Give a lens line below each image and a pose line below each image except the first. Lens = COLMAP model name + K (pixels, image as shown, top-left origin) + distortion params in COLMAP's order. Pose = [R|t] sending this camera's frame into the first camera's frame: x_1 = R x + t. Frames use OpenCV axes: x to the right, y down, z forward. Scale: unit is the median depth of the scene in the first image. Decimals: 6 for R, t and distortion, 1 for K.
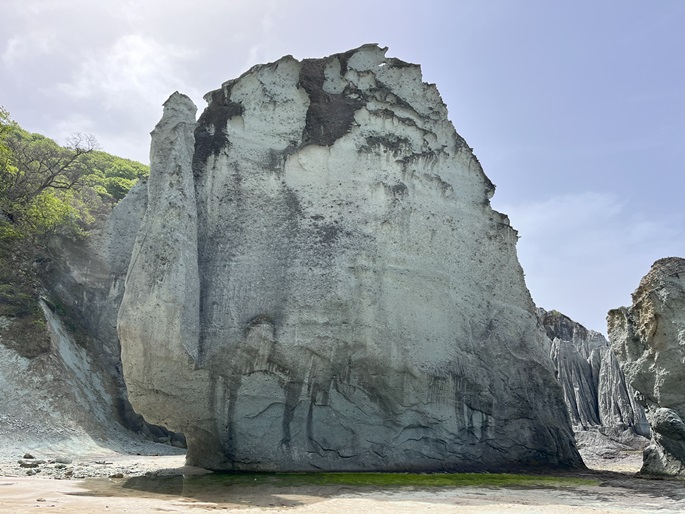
lens RADIAL K [[520.4, 0, 338.8], [0, 520.4, 259.7], [0, 0, 1]] dist [0.099354, -0.140650]
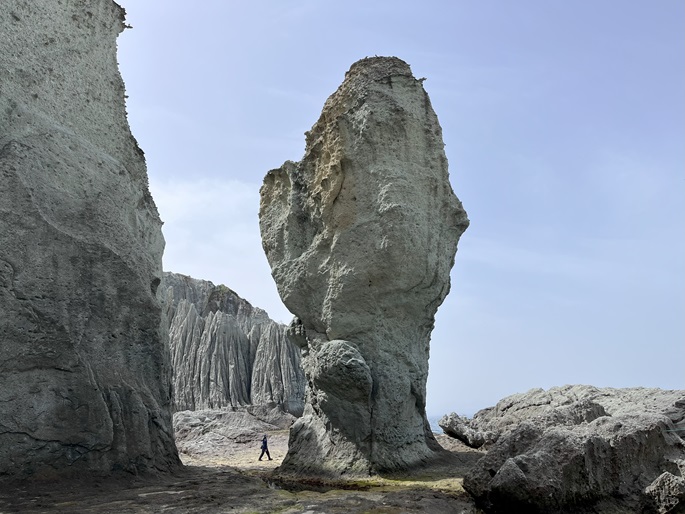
lens RADIAL K [[520.4, 0, 338.8], [0, 520.4, 259.7], [0, 0, 1]] dist [0.099354, -0.140650]
pose [[0.829543, 0.109267, 0.547649, 0.296017], [-0.118689, 0.992763, -0.018294, 0.190663], [-0.545685, -0.049825, 0.836508, 0.518222]]
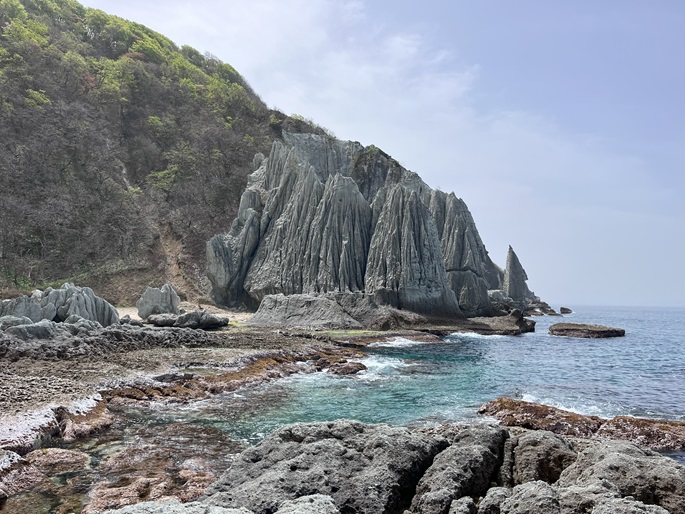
lens RADIAL K [[520.4, 0, 338.8], [0, 520.4, 259.7], [0, 0, 1]] dist [0.099354, -0.140650]
pose [[0.992416, 0.007505, 0.122698, 1.175018], [-0.037425, 0.969198, 0.243423, 0.320619], [-0.117091, -0.246169, 0.962128, 1.056332]]
